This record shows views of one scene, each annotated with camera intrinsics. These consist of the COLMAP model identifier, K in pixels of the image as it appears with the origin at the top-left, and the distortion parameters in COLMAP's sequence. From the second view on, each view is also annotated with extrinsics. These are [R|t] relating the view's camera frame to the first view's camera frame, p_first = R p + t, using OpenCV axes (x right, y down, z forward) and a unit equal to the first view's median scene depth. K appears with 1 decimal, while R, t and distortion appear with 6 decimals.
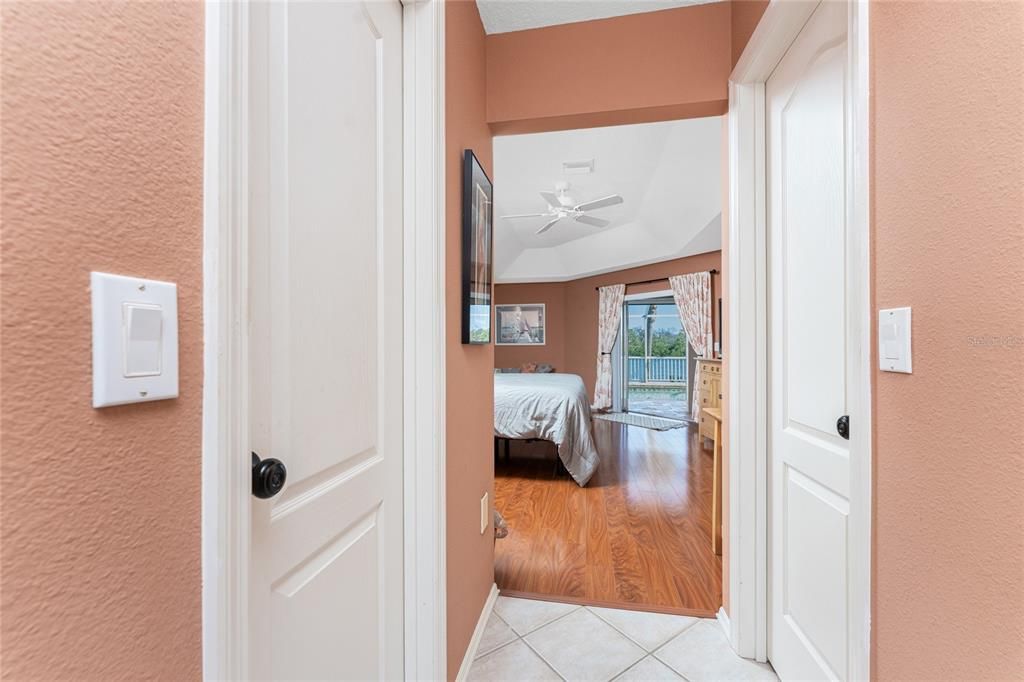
lens RADIAL K [[414.3, 0, 509.6], [0, 414.3, 348.6], [0, 0, 1]] dist [0.002010, -0.000865]
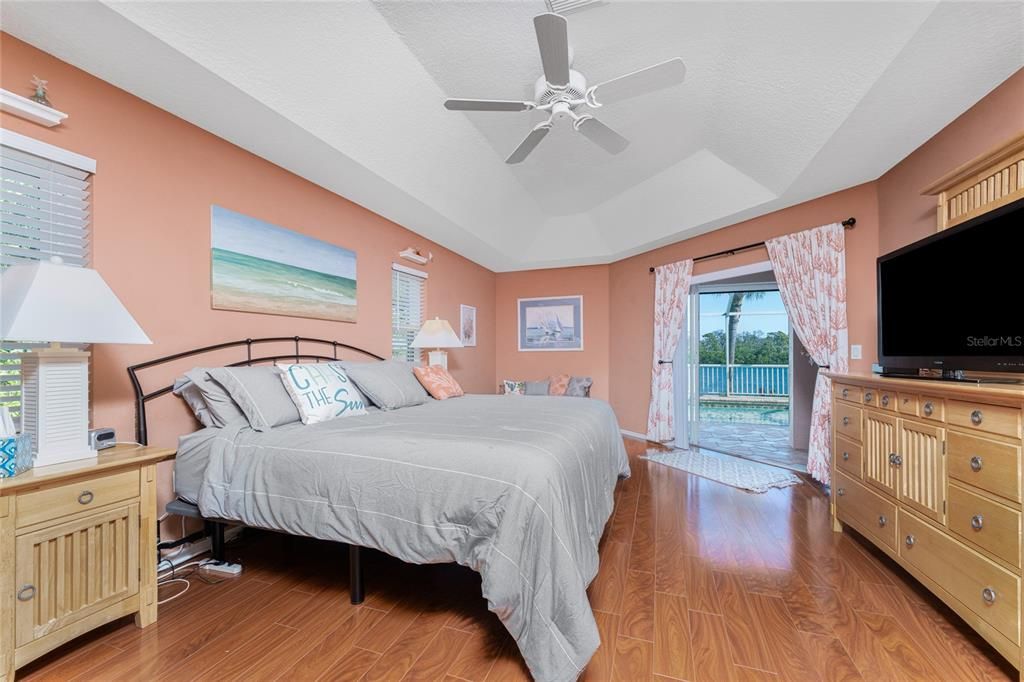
lens RADIAL K [[414.3, 0, 518.9], [0, 414.3, 357.3], [0, 0, 1]] dist [0.002010, -0.000865]
pose [[0.988876, -0.003504, -0.148700, 0.091589], [0.004405, 0.999974, 0.005730, -0.001717], [0.148676, -0.006321, 0.988866, 0.273047]]
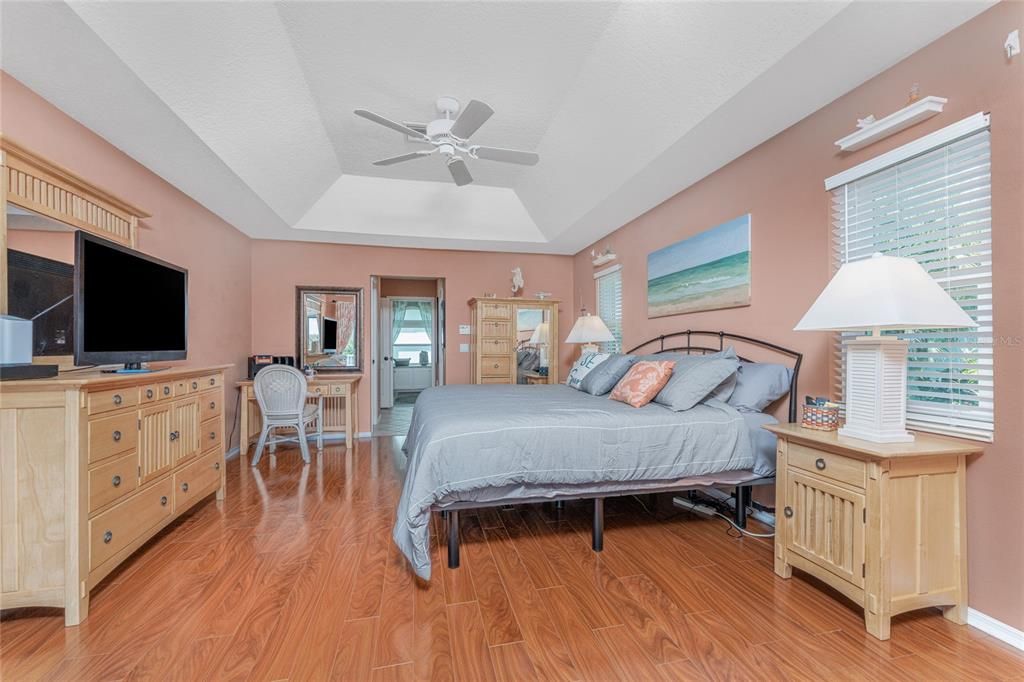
lens RADIAL K [[414.3, 0, 510.6], [0, 414.3, 342.8], [0, 0, 1]] dist [0.002010, -0.000865]
pose [[-0.920125, 0.002537, -0.391616, 0.342344], [0.006616, 0.999937, -0.009066, -0.009710], [0.391568, -0.010933, -0.920084, 2.393776]]
